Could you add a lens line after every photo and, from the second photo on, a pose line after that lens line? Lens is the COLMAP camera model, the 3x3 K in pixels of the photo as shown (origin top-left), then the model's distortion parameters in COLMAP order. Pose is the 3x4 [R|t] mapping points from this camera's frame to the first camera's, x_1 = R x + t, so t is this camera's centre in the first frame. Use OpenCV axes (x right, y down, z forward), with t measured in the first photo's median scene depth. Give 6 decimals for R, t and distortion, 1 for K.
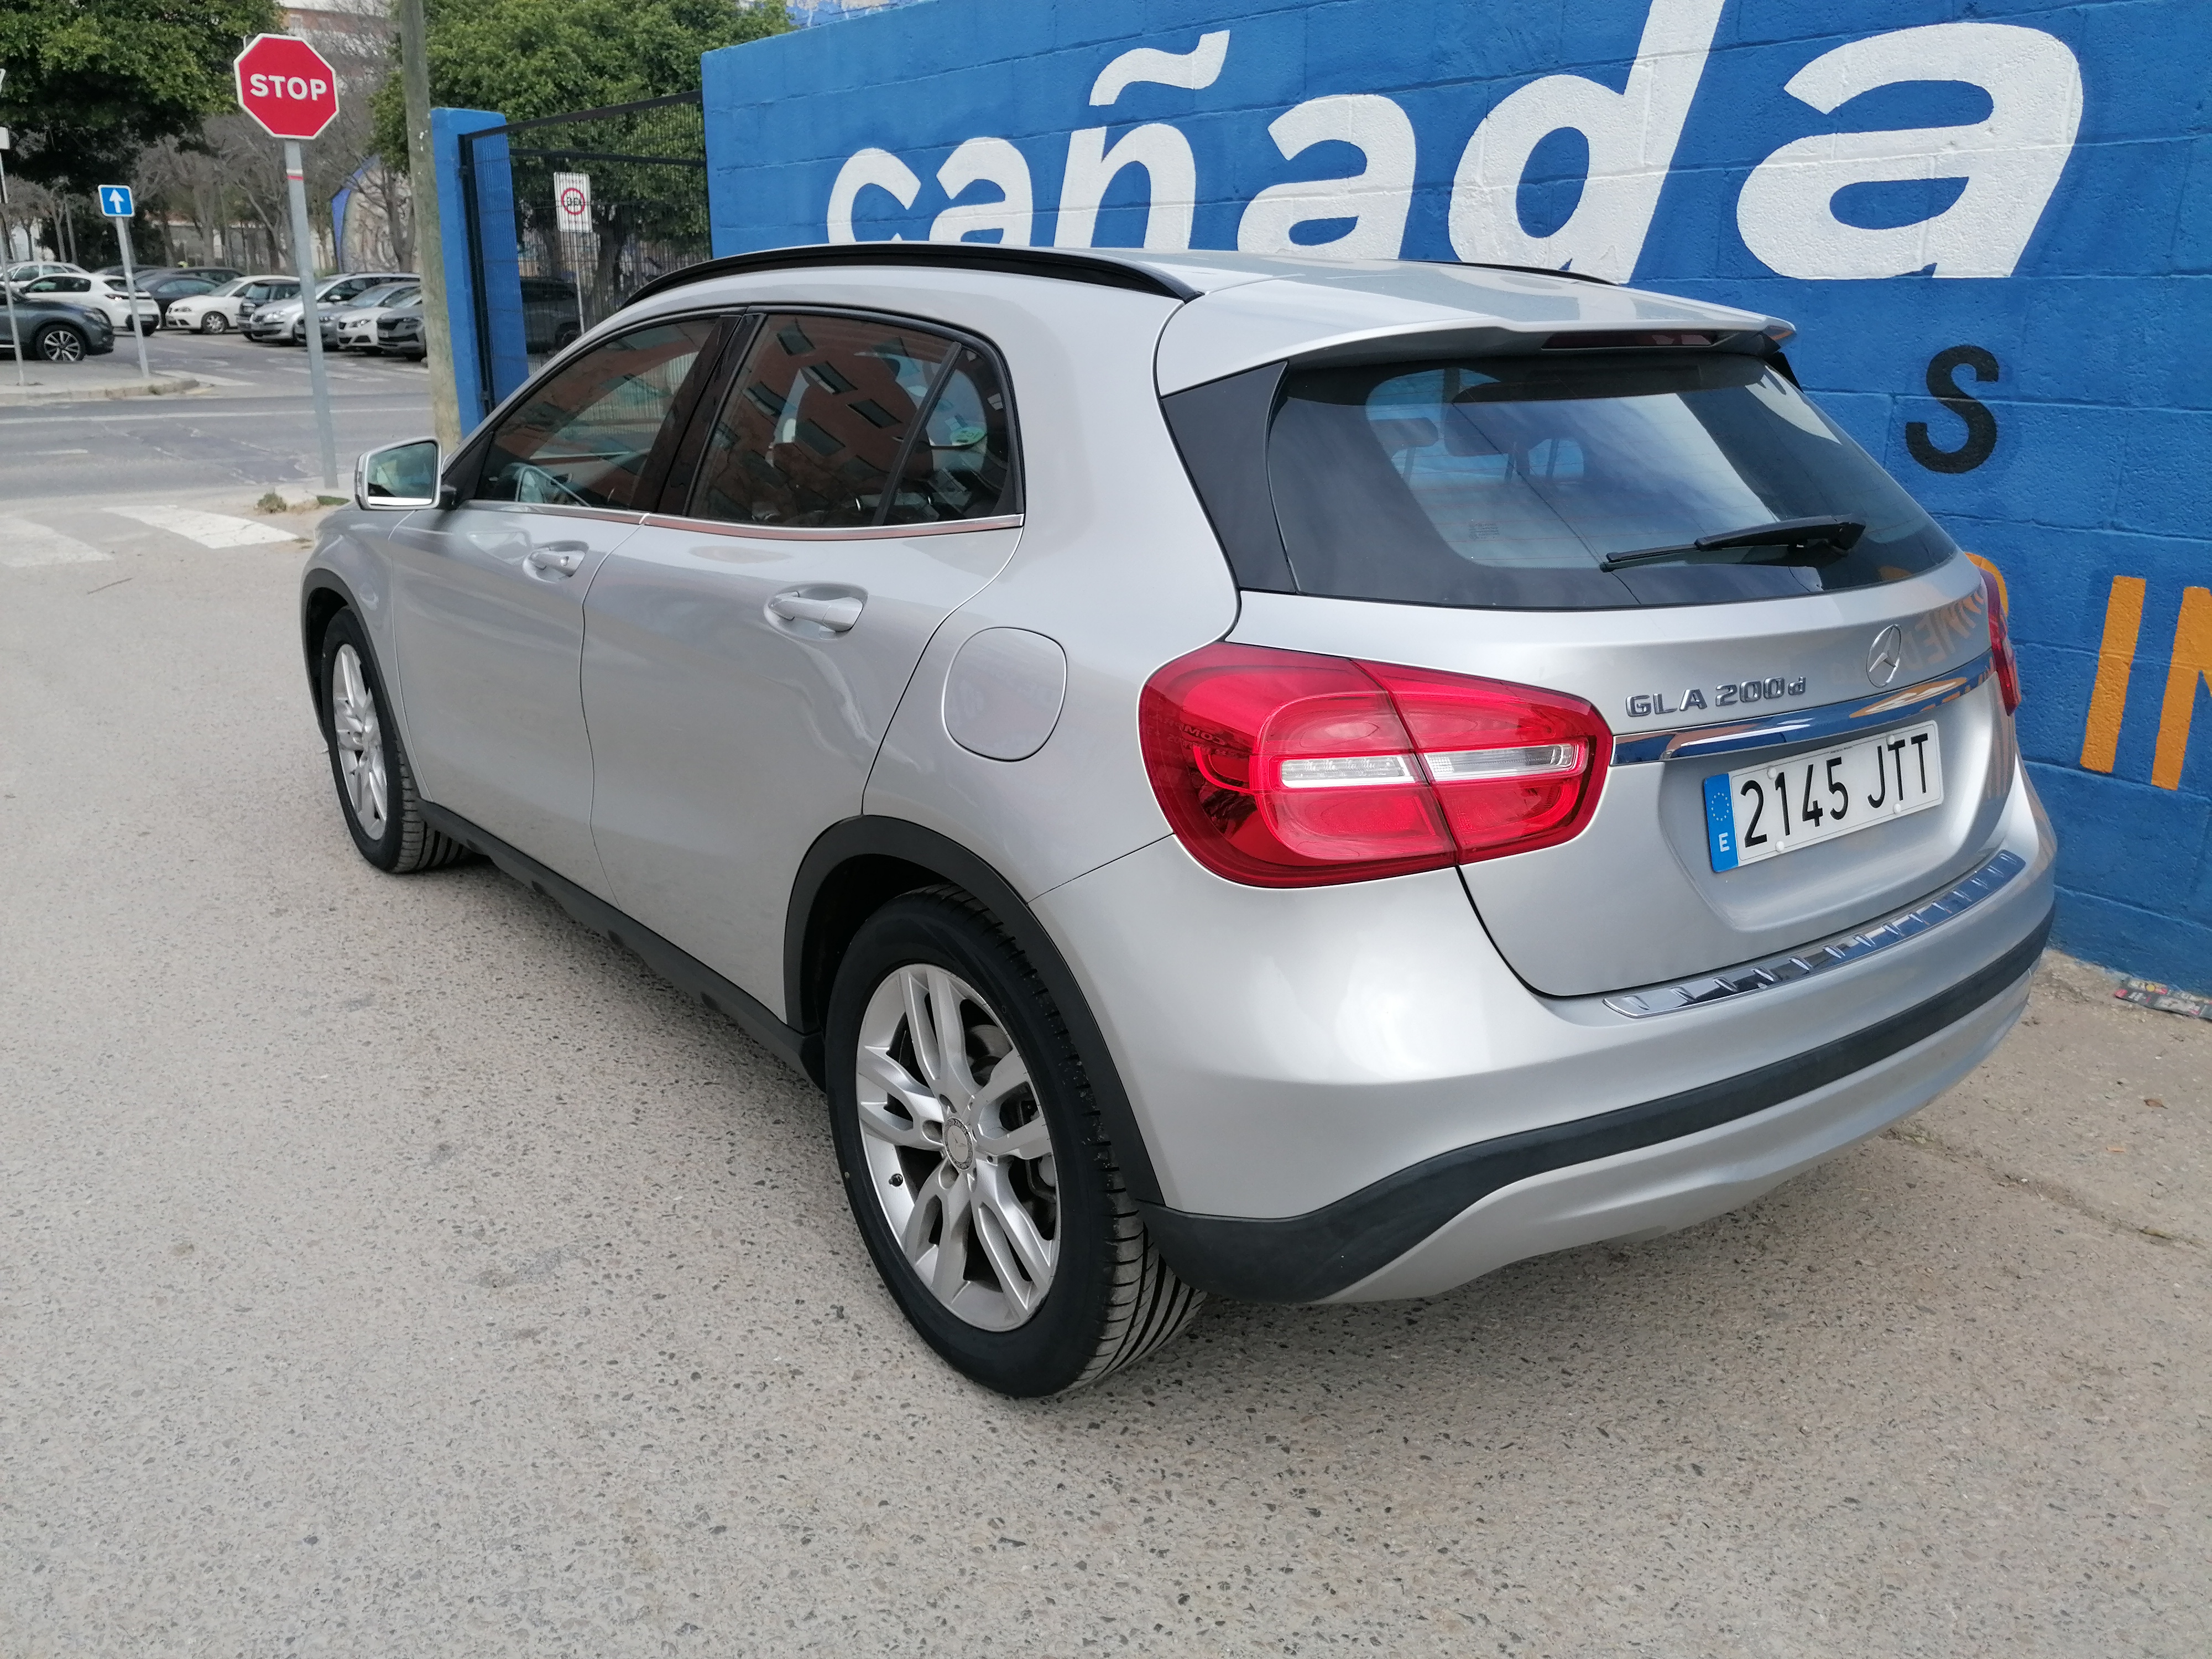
lens RADIAL K [[1658.9, 0, 1105.7], [0, 1658.9, 841.0], [0, 0, 1]] dist [0.071556, -0.082624]
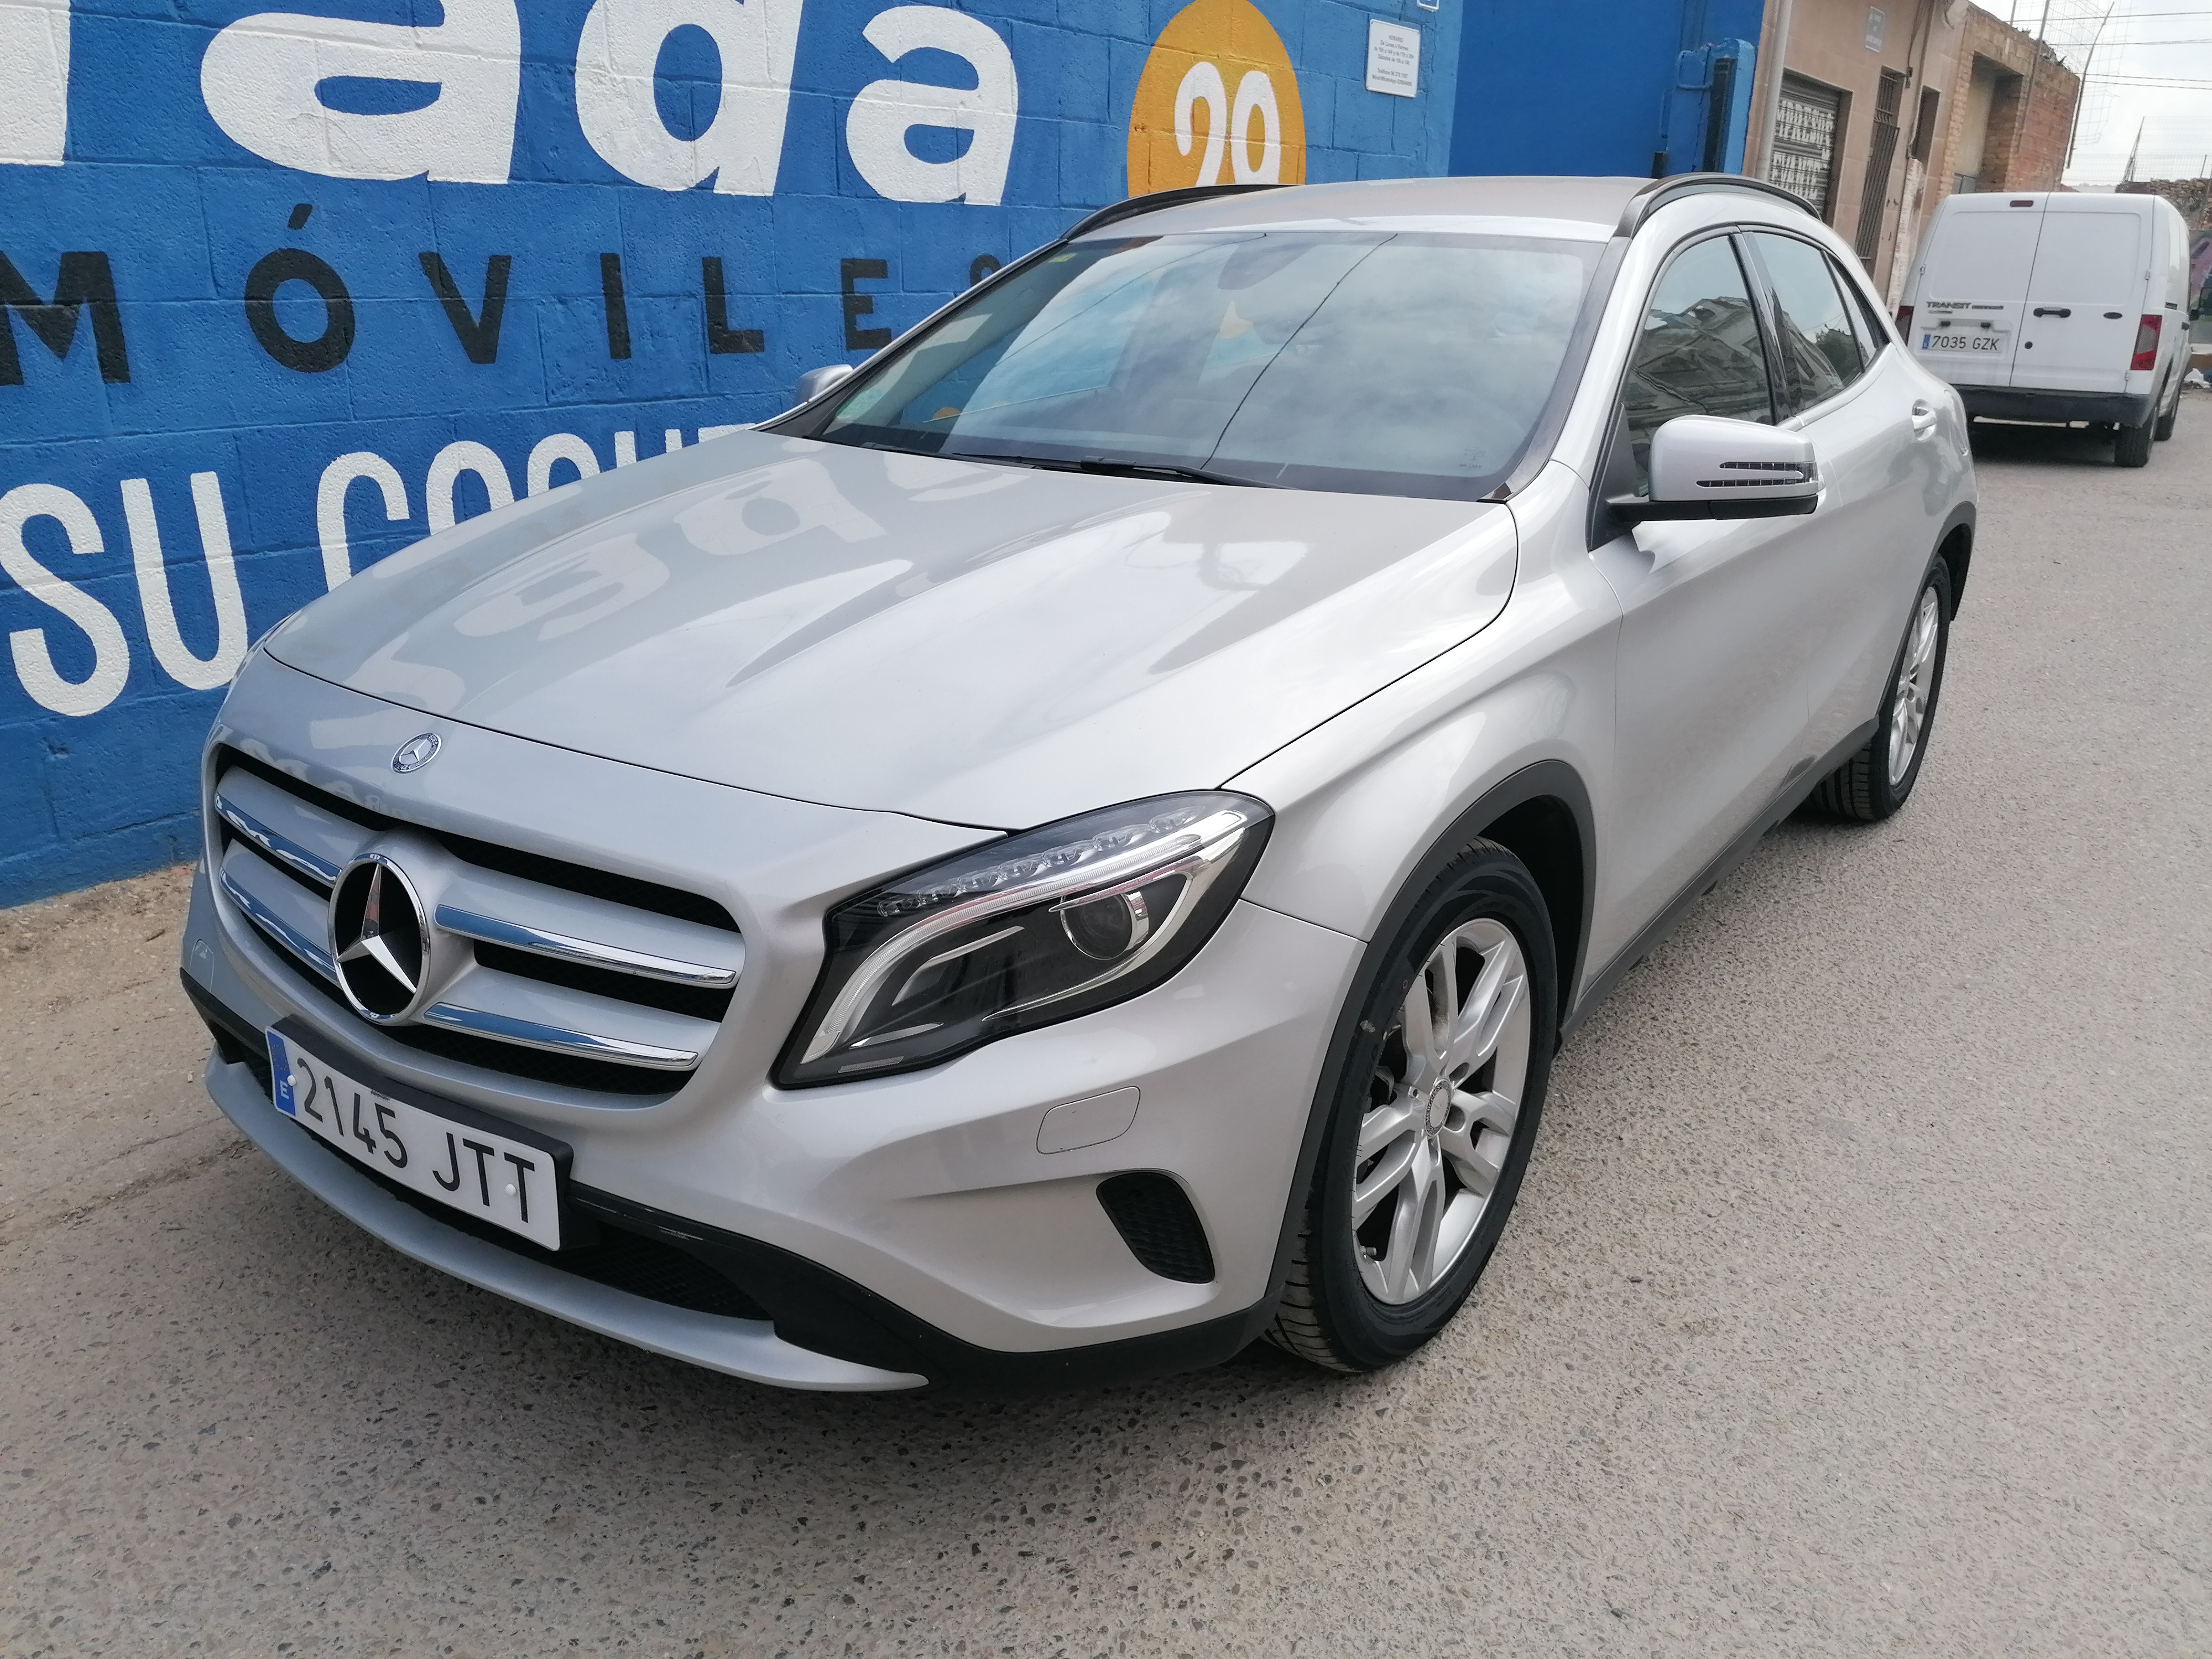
lens RADIAL K [[1658.9, 0, 1113.2], [0, 1658.9, 843.9], [0, 0, 1]] dist [0.071556, -0.082624]
pose [[-0.280482, -0.333314, 0.900129, -0.844573], [0.277437, 0.869593, 0.408457, -0.361451], [-0.918890, 0.364294, -0.151431, 1.148966]]
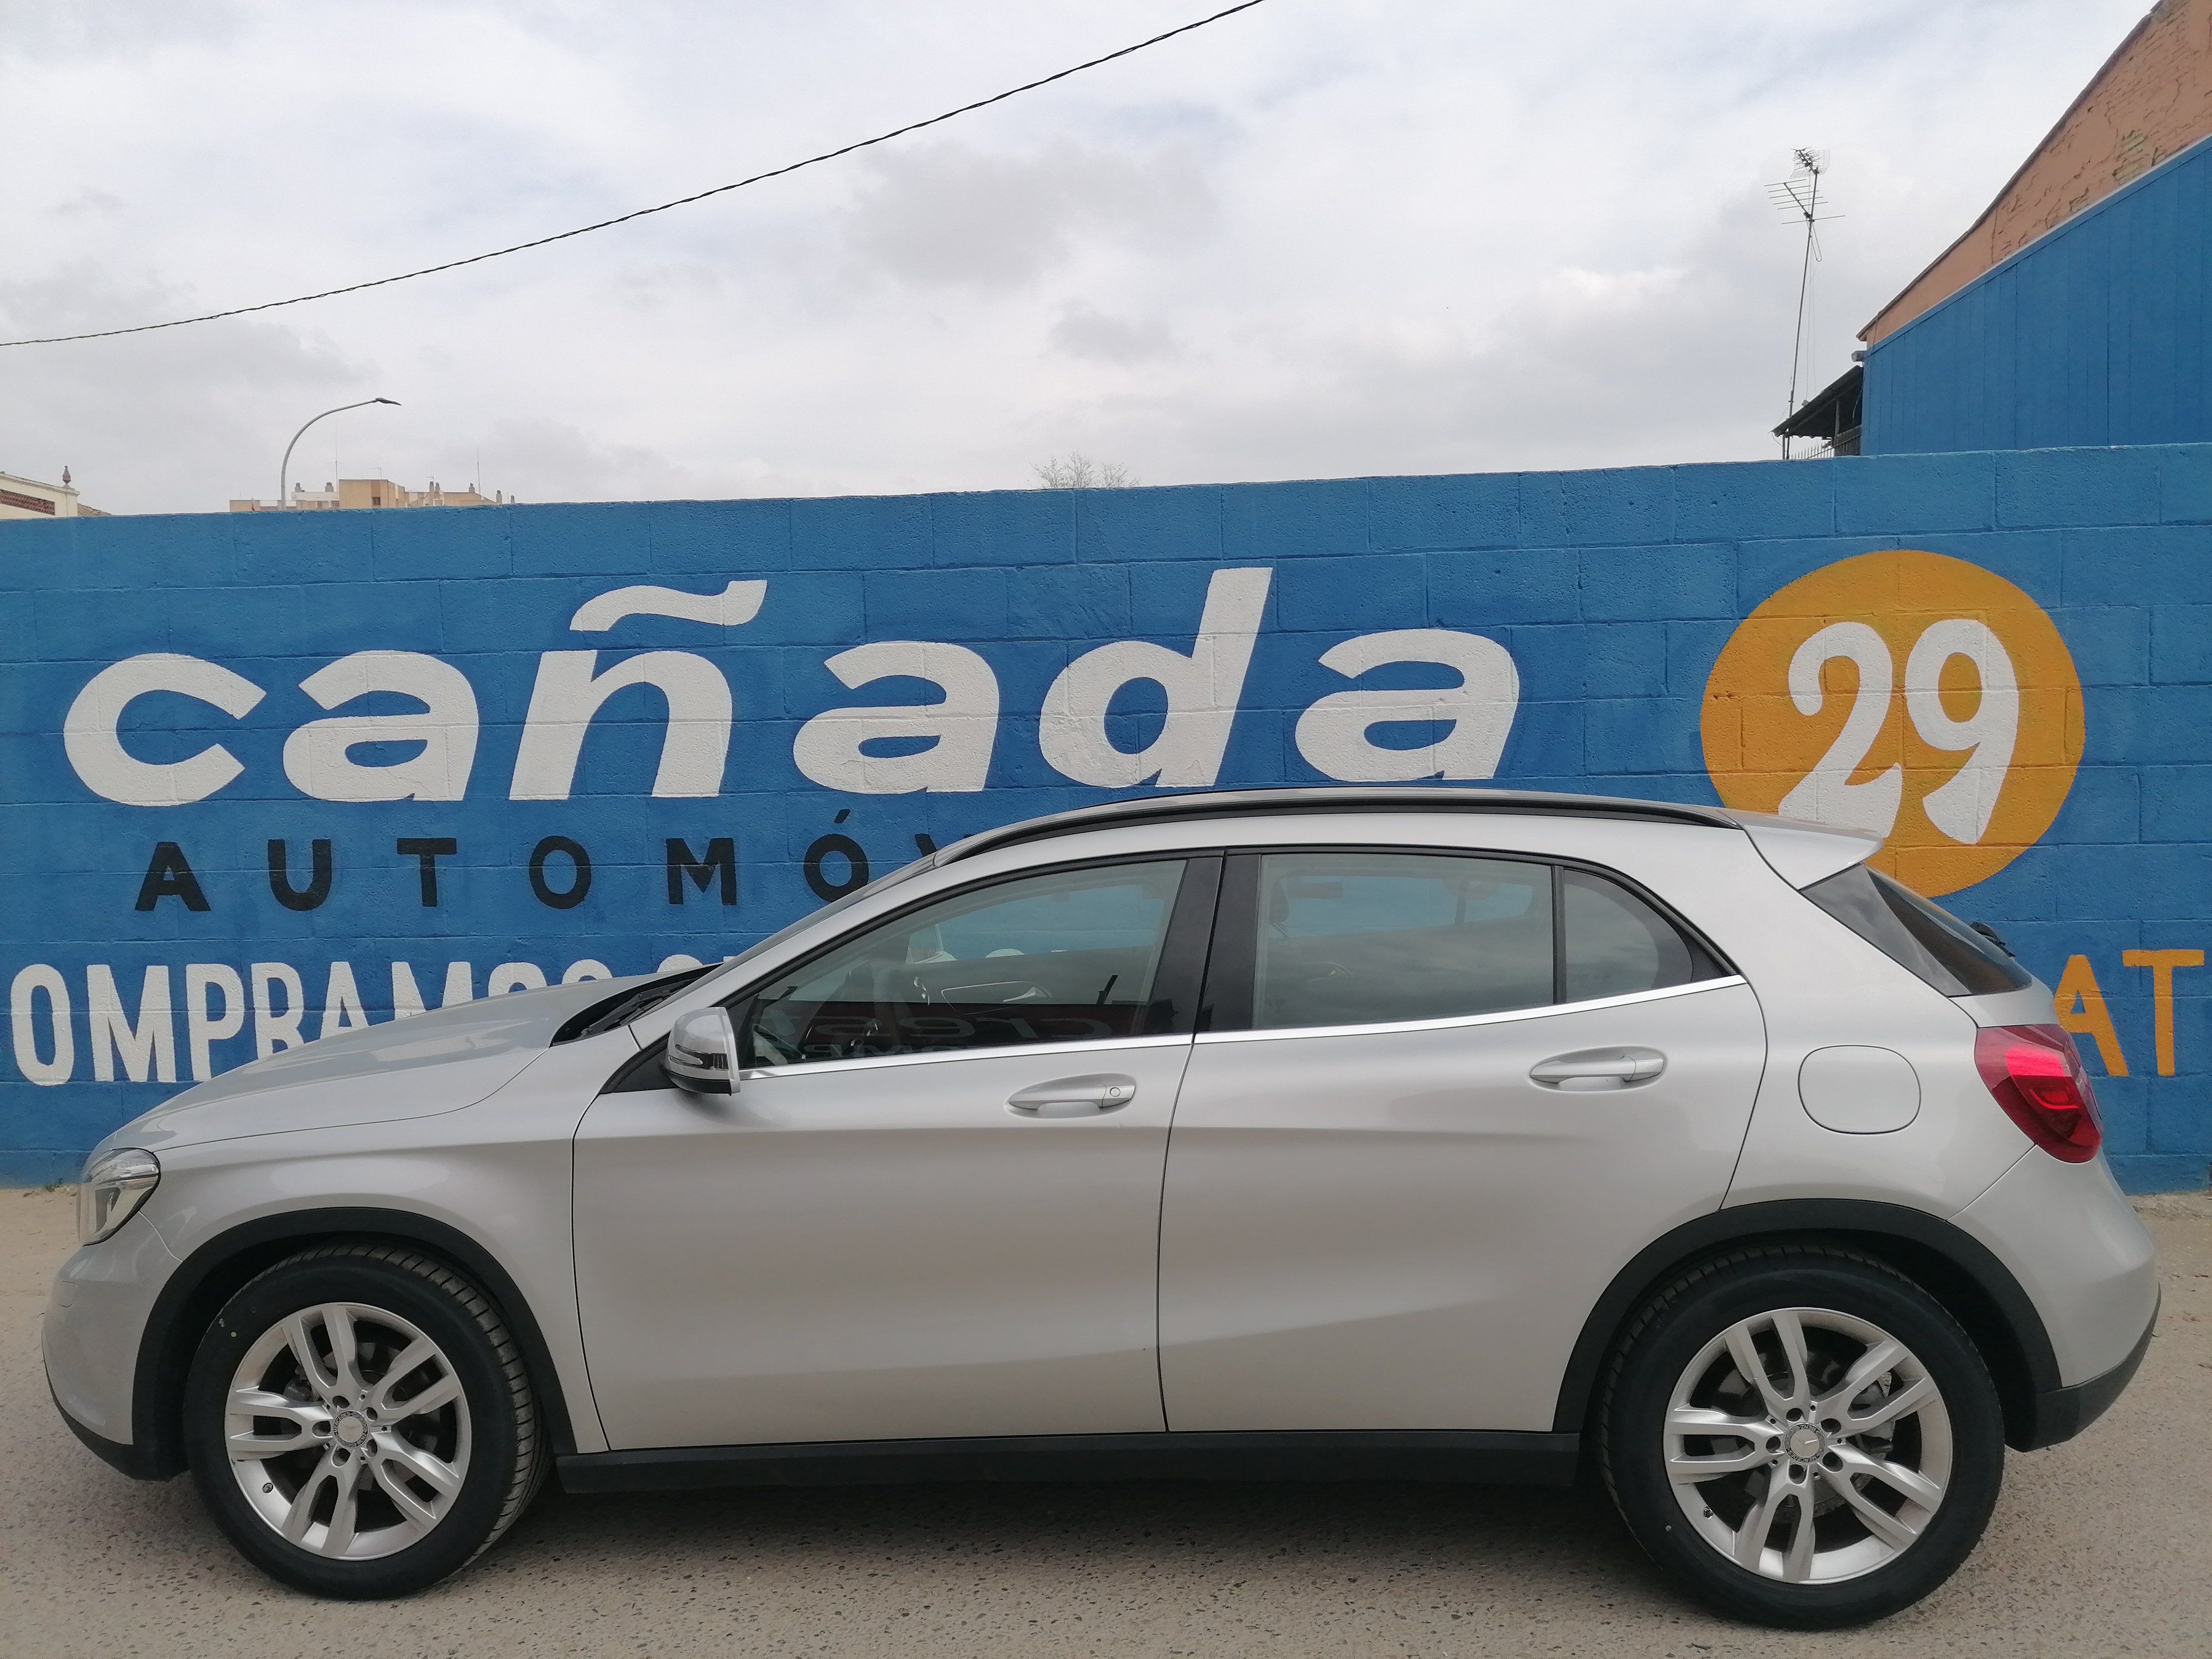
lens RADIAL K [[1658.9, 0, 1142.0], [0, 1658.9, 807.3], [0, 0, 1]] dist [0.071556, -0.082624]
pose [[0.683196, -0.048700, 0.728609, -0.730043], [0.248299, 0.953815, -0.169070, -0.107462], [-0.686725, 0.296421, 0.663735, 0.161738]]
